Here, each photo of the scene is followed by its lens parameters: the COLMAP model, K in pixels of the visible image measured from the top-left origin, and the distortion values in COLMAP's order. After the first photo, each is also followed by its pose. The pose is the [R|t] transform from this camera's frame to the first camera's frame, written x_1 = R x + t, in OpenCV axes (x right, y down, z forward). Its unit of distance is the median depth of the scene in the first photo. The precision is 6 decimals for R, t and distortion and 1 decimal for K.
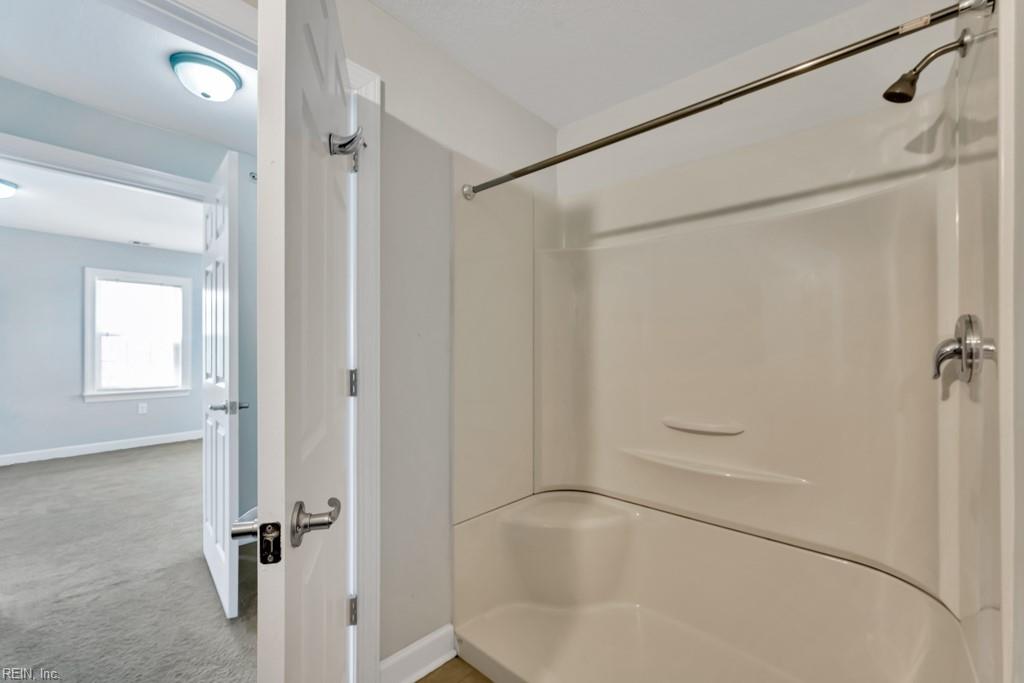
lens RADIAL K [[428.7, 0, 503.4], [0, 428.7, 353.9], [0, 0, 1]] dist [0.025959, -0.000239]
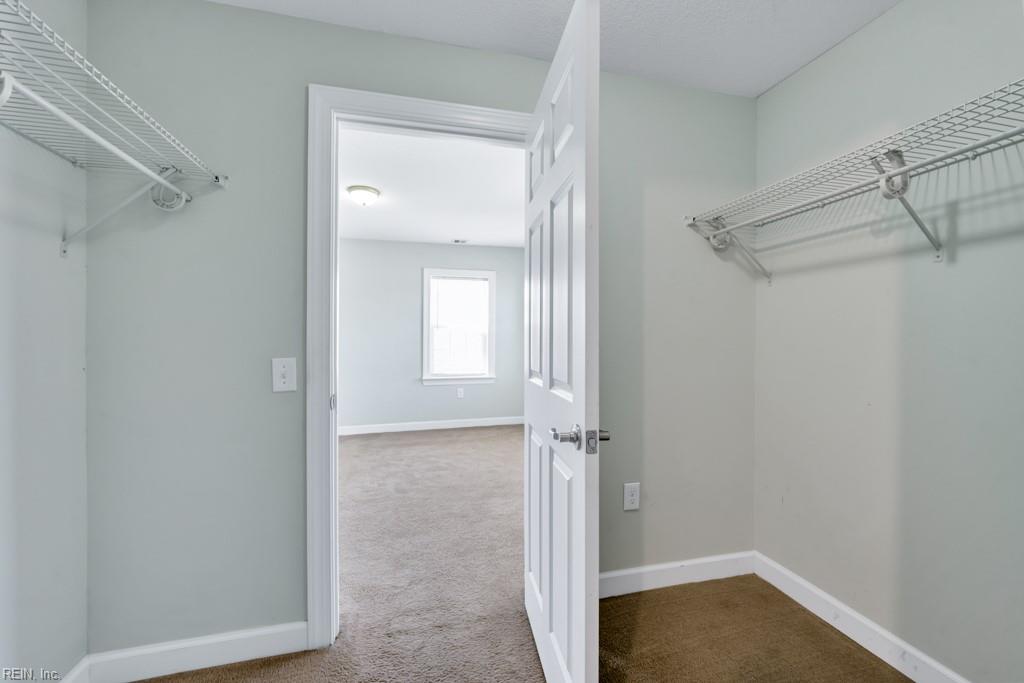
lens RADIAL K [[428.7, 0, 512.6], [0, 428.7, 344.9], [0, 0, 1]] dist [0.025959, -0.000239]
pose [[0.843542, 0.004862, -0.537042, -0.283559], [-0.004176, 0.999988, 0.002493, 0.001229], [0.537047, 0.000140, 0.843552, 0.332674]]
